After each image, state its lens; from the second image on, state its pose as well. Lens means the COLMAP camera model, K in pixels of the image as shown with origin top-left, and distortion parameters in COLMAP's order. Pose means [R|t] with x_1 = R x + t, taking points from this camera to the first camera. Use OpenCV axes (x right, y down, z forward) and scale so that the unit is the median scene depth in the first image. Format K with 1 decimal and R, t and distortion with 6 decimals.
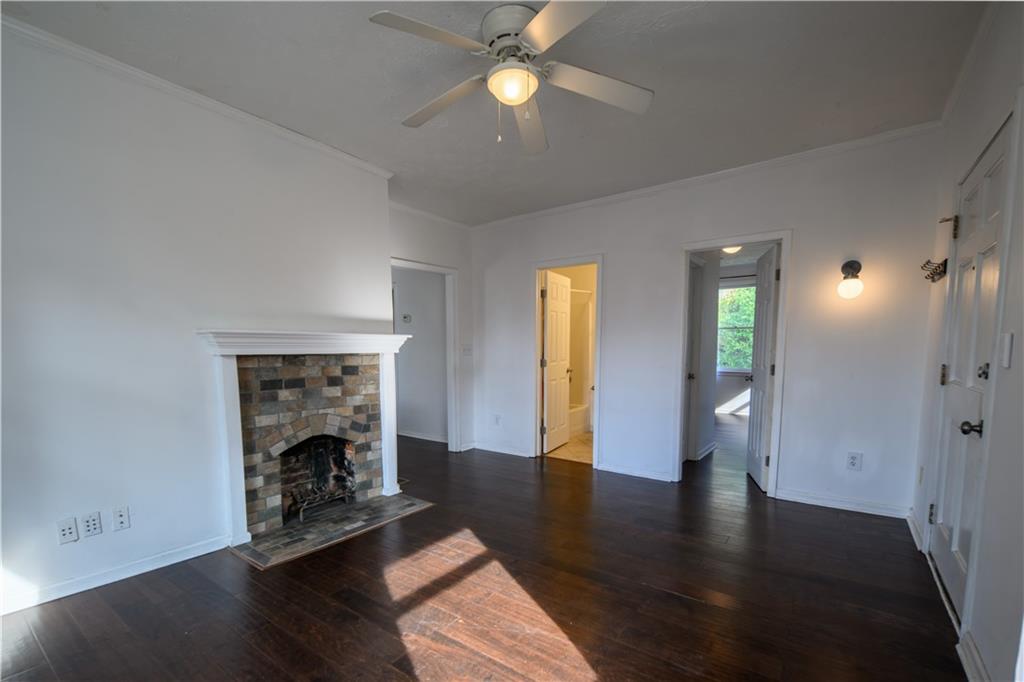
lens RADIAL K [[442.4, 0, 502.7], [0, 442.4, 391.3], [0, 0, 1]] dist [0.004833, -0.002256]
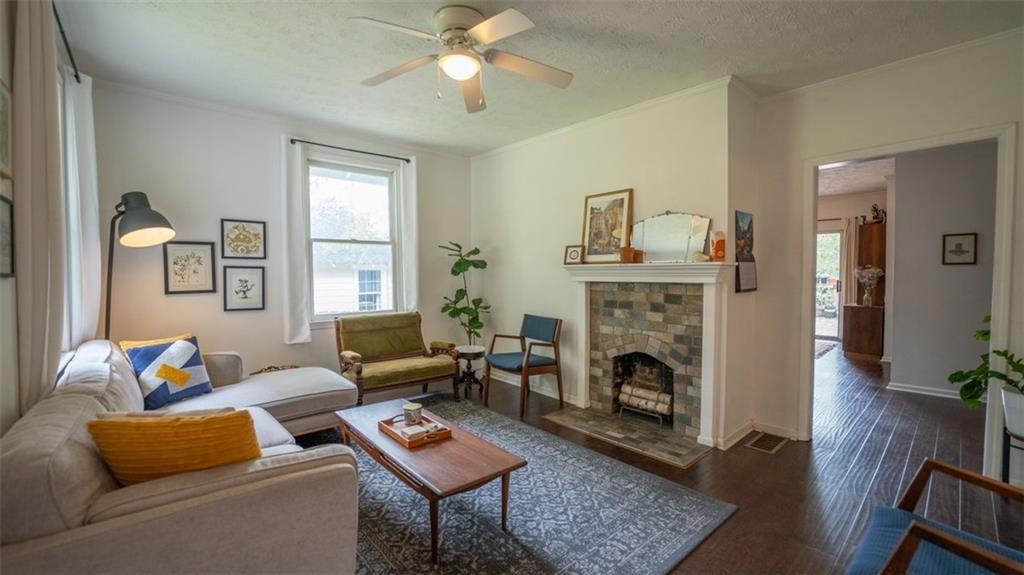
lens RADIAL K [[417.2, 0, 517.9], [0, 417.2, 285.6], [0, 0, 1]] dist [-0.024434, 0.000797]
pose [[-0.185668, 0.038566, -0.981856, 0.684550], [-0.085080, 0.994846, 0.055164, -0.103823], [0.978922, 0.093779, -0.181429, 0.850273]]
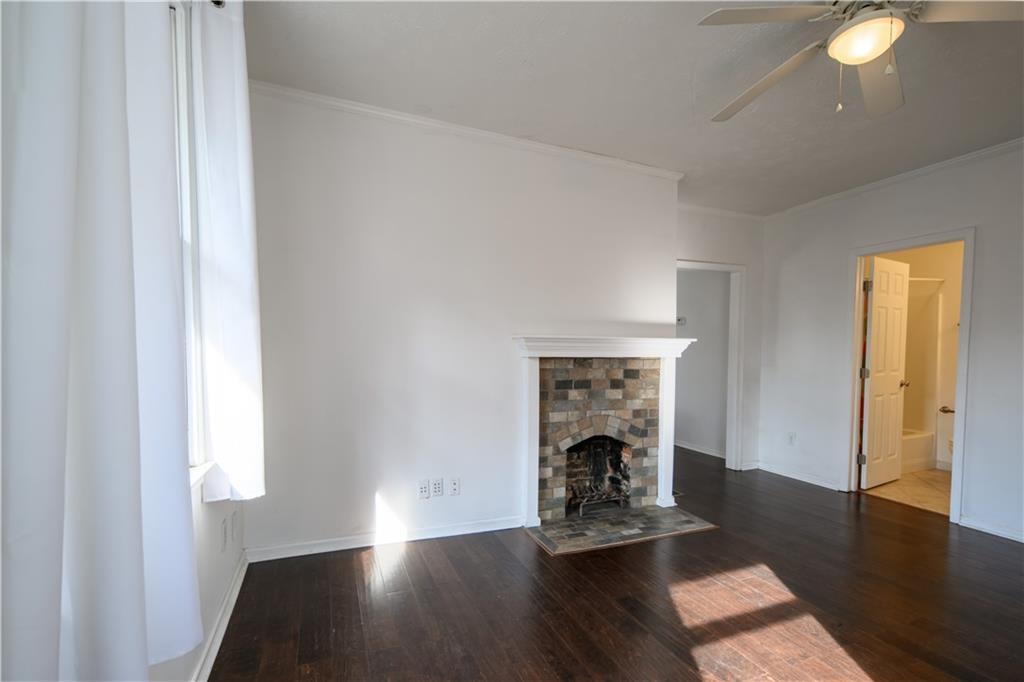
lens RADIAL K [[442.4, 0, 498.8], [0, 442.4, 366.7], [0, 0, 1]] dist [0.004833, -0.002256]
pose [[0.854104, 0.029022, -0.519293, -0.083266], [-0.061080, 0.997130, -0.044735, -0.000156], [0.516504, 0.069926, 0.853425, -0.016620]]
